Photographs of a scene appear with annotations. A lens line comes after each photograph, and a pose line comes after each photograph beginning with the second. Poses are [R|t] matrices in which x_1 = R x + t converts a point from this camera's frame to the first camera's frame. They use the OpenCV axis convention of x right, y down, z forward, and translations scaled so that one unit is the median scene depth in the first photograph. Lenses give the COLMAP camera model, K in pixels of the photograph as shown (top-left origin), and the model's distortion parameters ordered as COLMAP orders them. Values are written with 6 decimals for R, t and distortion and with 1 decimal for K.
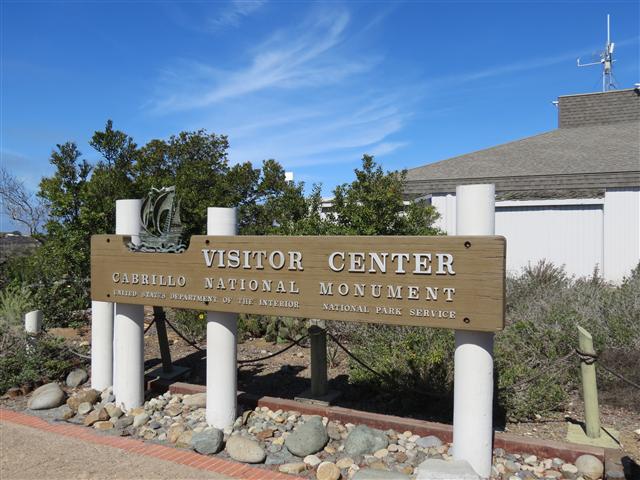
lens RADIAL K [[560.5, 0, 320.0], [0, 560.5, 240.0], [0, 0, 1]] dist [-0.032436, 0.006028]
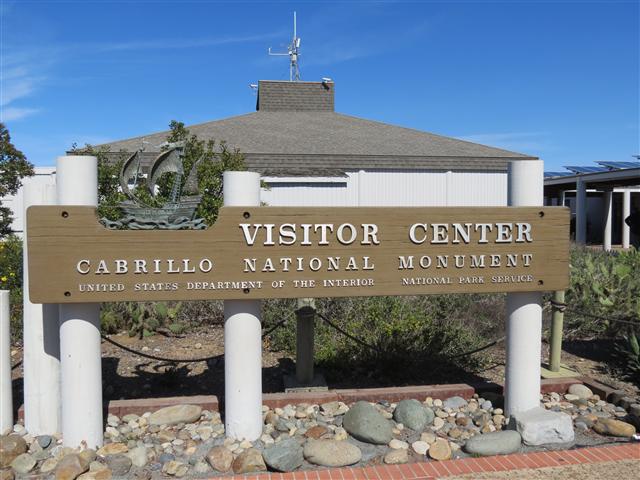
lens RADIAL K [[560.5, 0, 320.0], [0, 560.5, 240.0], [0, 0, 1]] dist [-0.032436, 0.006028]
pose [[0.809739, -0.032588, 0.585885, -0.542863], [0.008345, 0.998995, 0.044032, 0.005042], [-0.586731, -0.030765, 0.809197, 0.264799]]
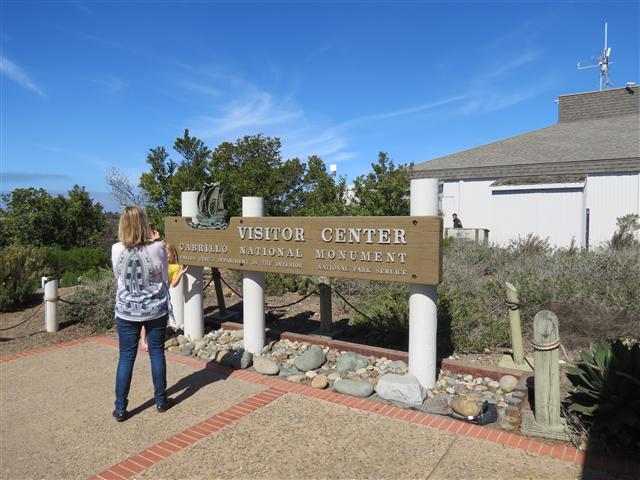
lens RADIAL K [[456.1, 0, 320.0], [0, 456.1, 240.0], [0, 0, 1]] dist [-0.028310, 0.002597]
pose [[0.994409, -0.003011, -0.105553, 0.108564], [0.008026, 0.998857, 0.047122, -0.002356], [0.105290, -0.047706, 0.993297, -0.114239]]
